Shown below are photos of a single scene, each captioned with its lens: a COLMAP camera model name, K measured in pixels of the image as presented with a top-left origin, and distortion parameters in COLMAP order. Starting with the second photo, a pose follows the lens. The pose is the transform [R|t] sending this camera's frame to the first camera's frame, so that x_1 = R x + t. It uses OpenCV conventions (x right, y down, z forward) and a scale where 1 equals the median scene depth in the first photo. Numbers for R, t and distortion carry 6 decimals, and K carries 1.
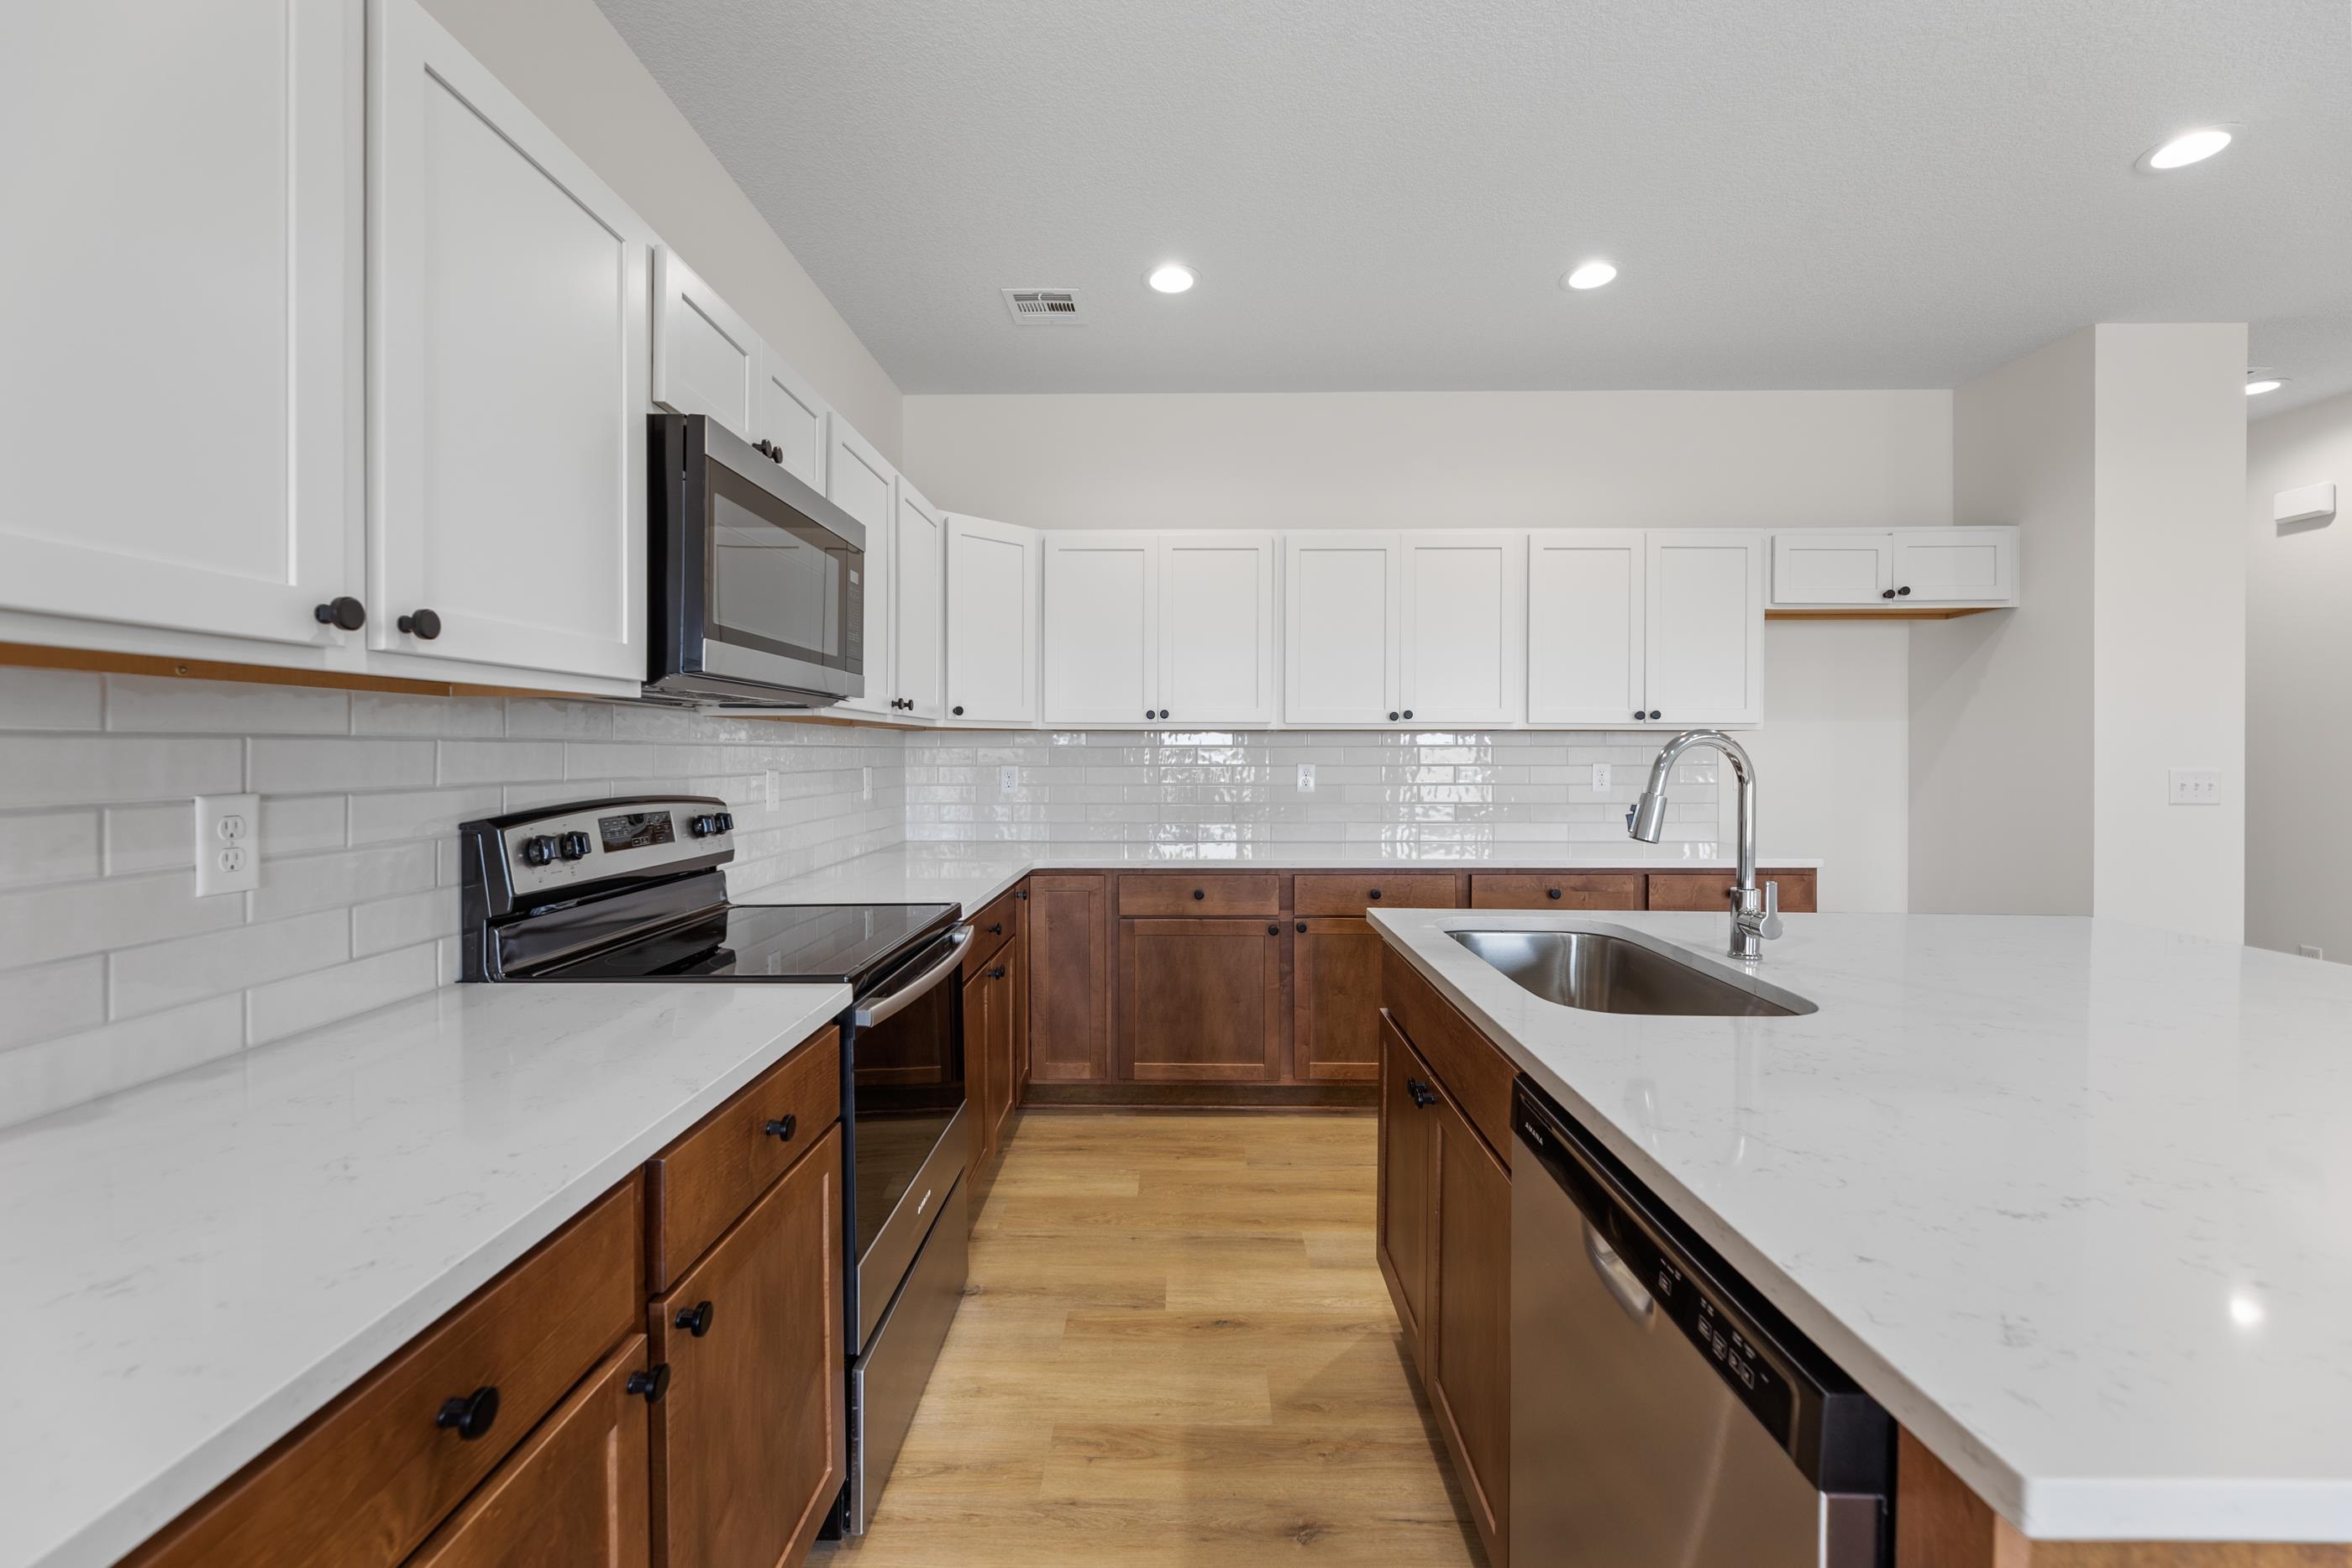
lens RADIAL K [[980.9, 0, 1170.1], [0, 980.9, 764.4], [0, 0, 1]] dist [0.028936, -0.000238]
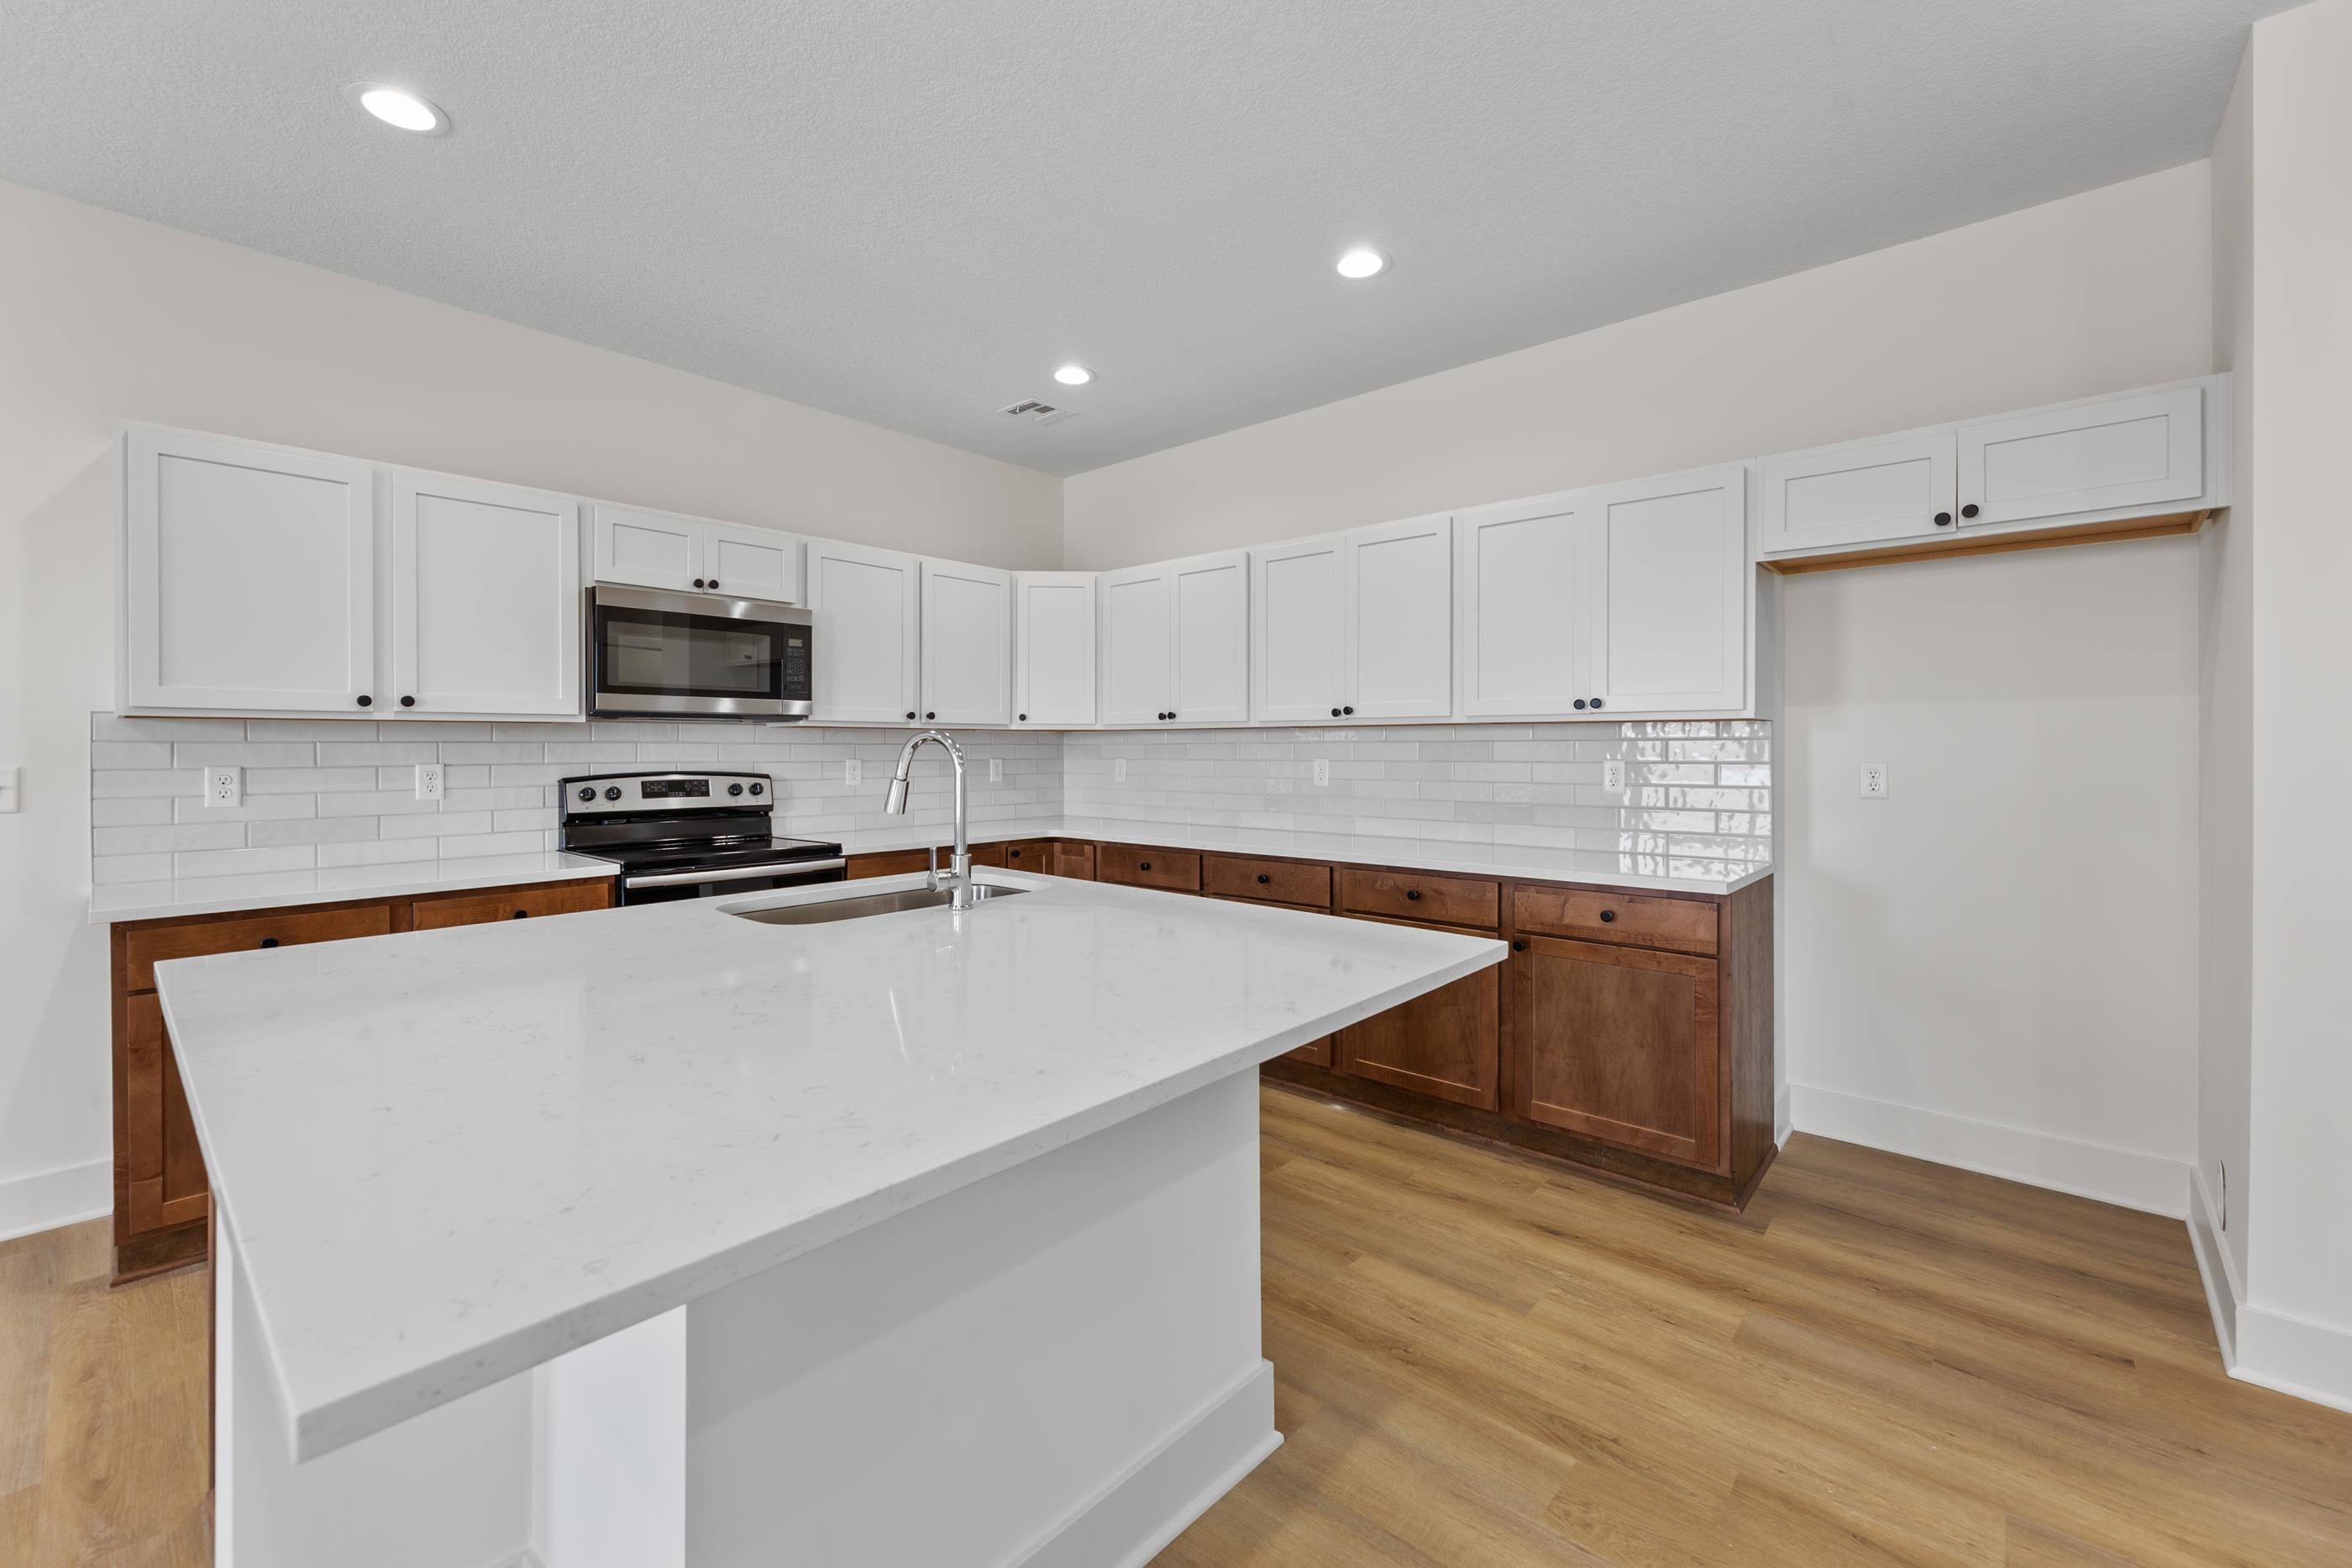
lens RADIAL K [[980.9, 0, 1136.1], [0, 980.9, 752.8], [0, 0, 1]] dist [0.028936, -0.000238]
pose [[0.731218, 0.002688, -0.682139, 0.881013], [-0.008199, 0.999955, -0.004849, -0.000955], [0.682095, 0.009139, 0.731207, 0.126288]]
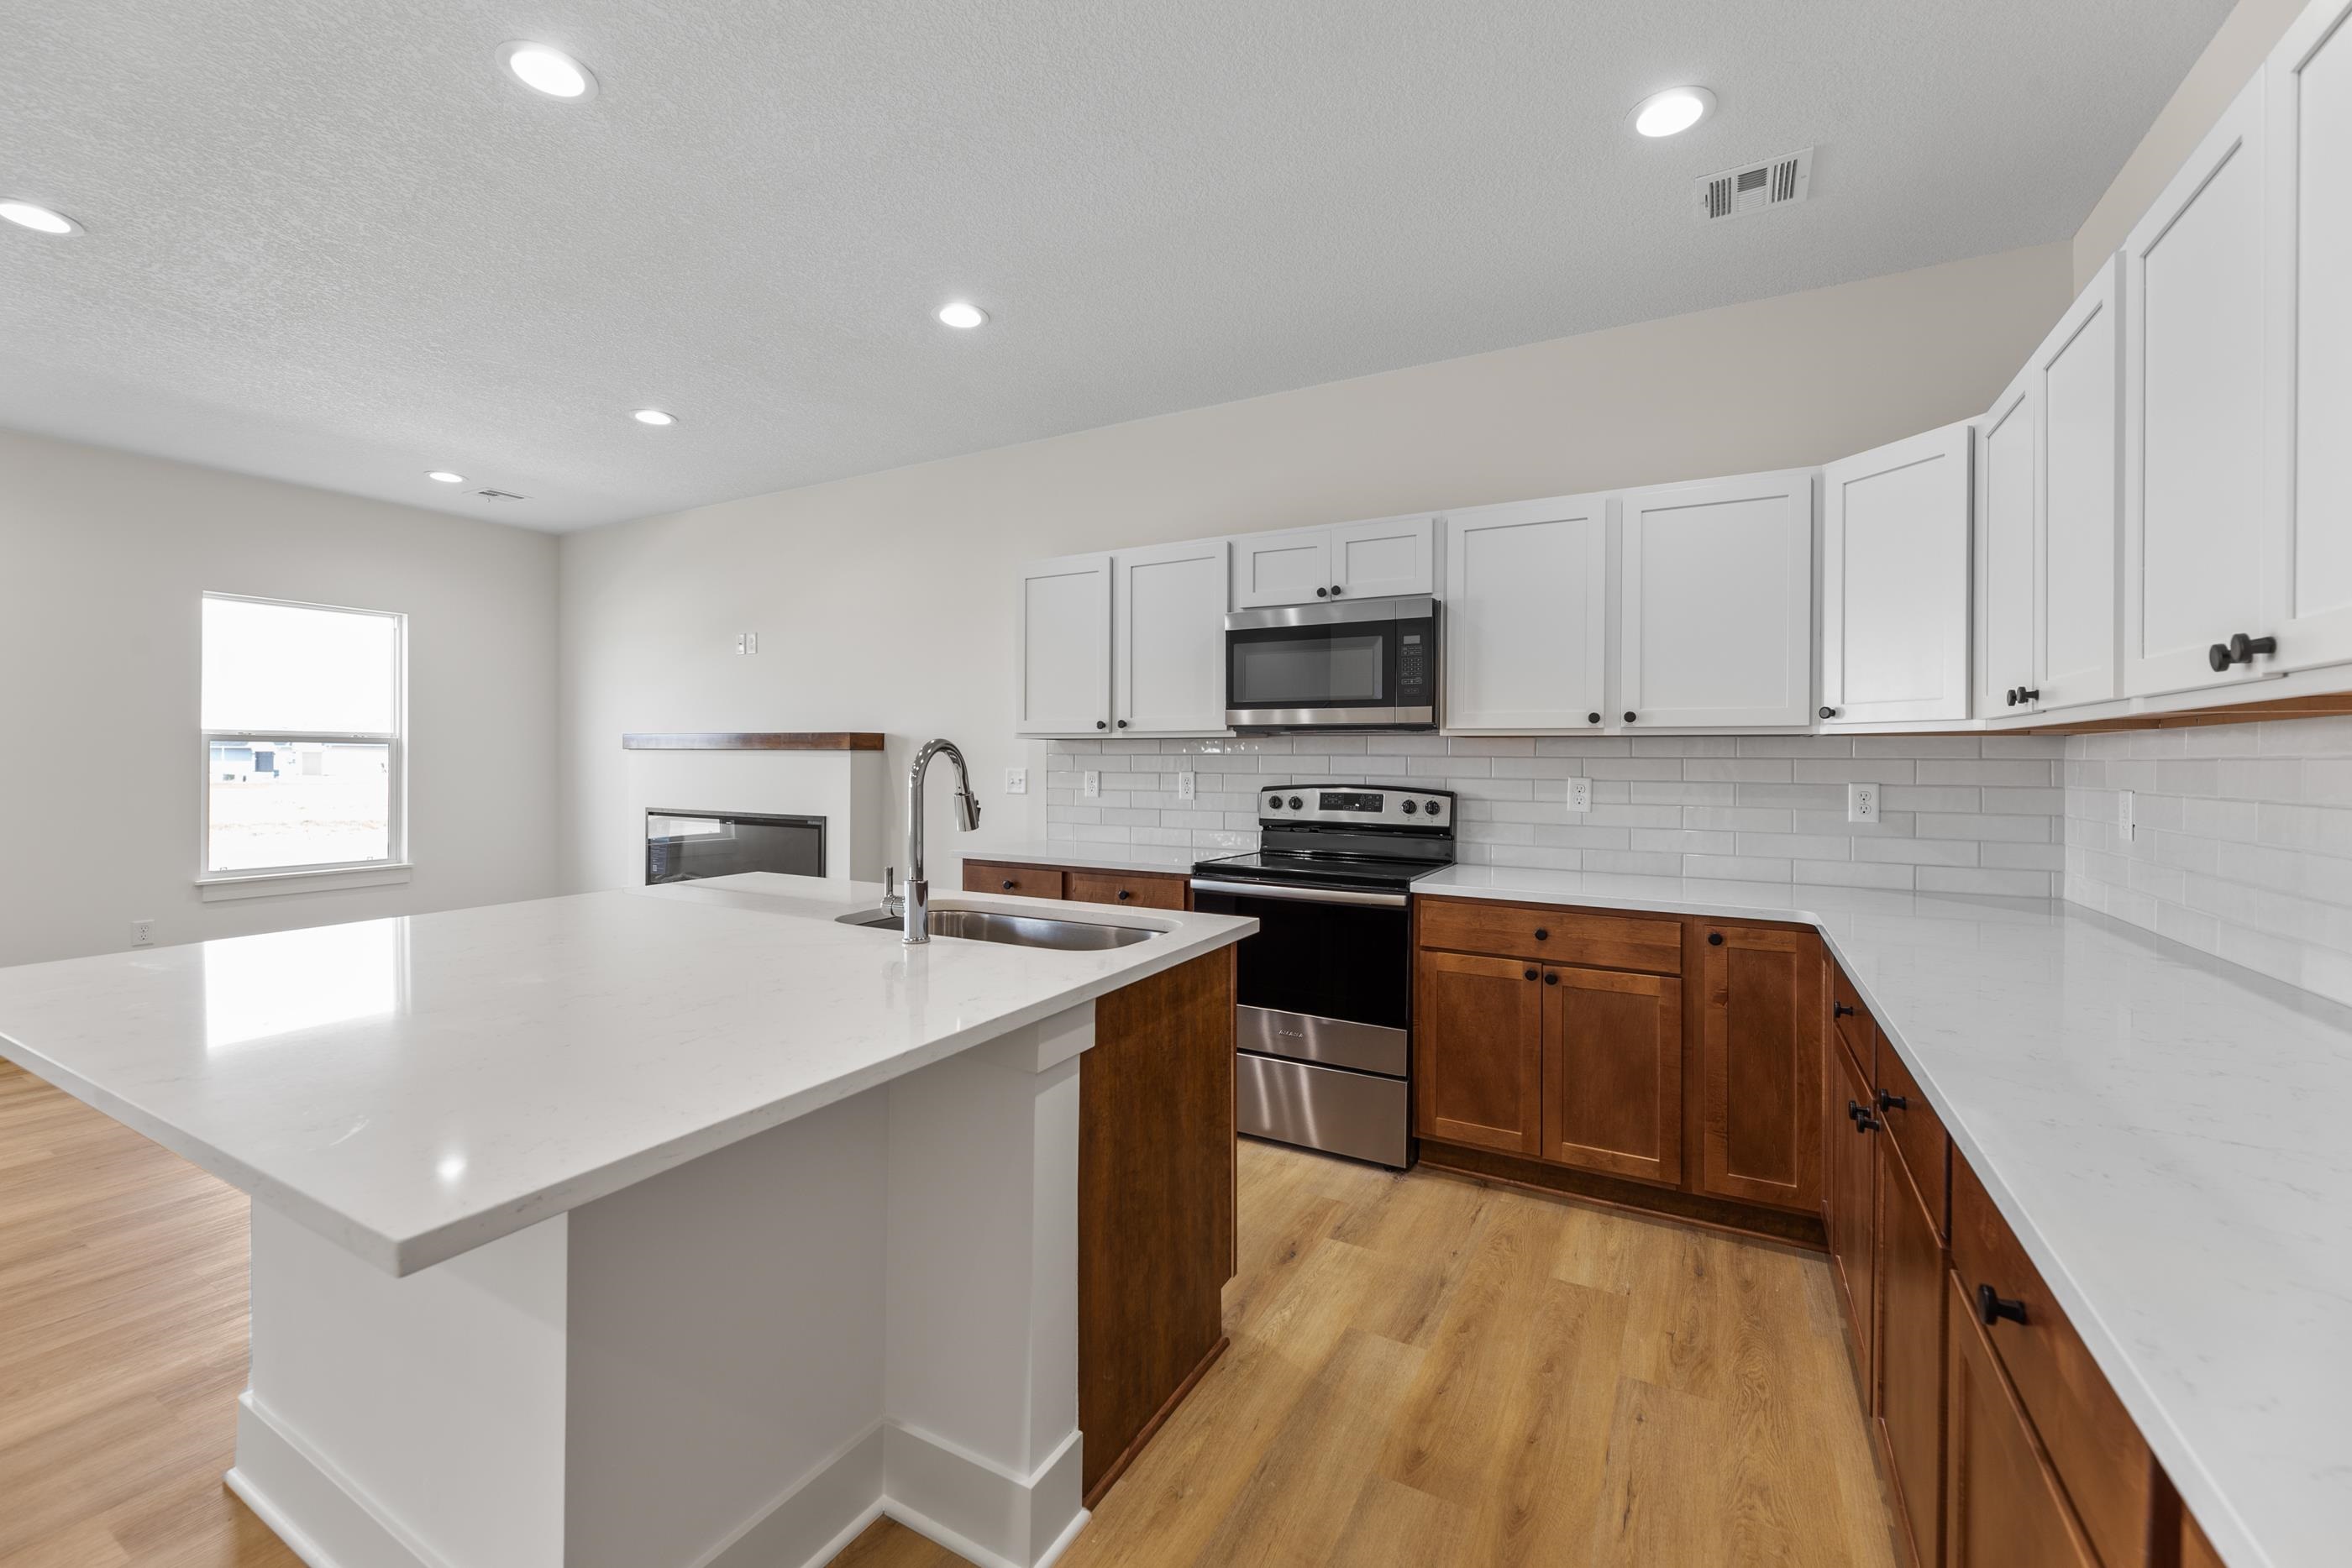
lens RADIAL K [[980.9, 0, 1188.2], [0, 980.9, 768.1], [0, 0, 1]] dist [0.028936, -0.000238]
pose [[-0.472701, 0.007549, -0.881191, 0.784687], [-0.019093, 0.999641, 0.018805, -0.017395], [0.881016, 0.025713, -0.472387, 0.994615]]
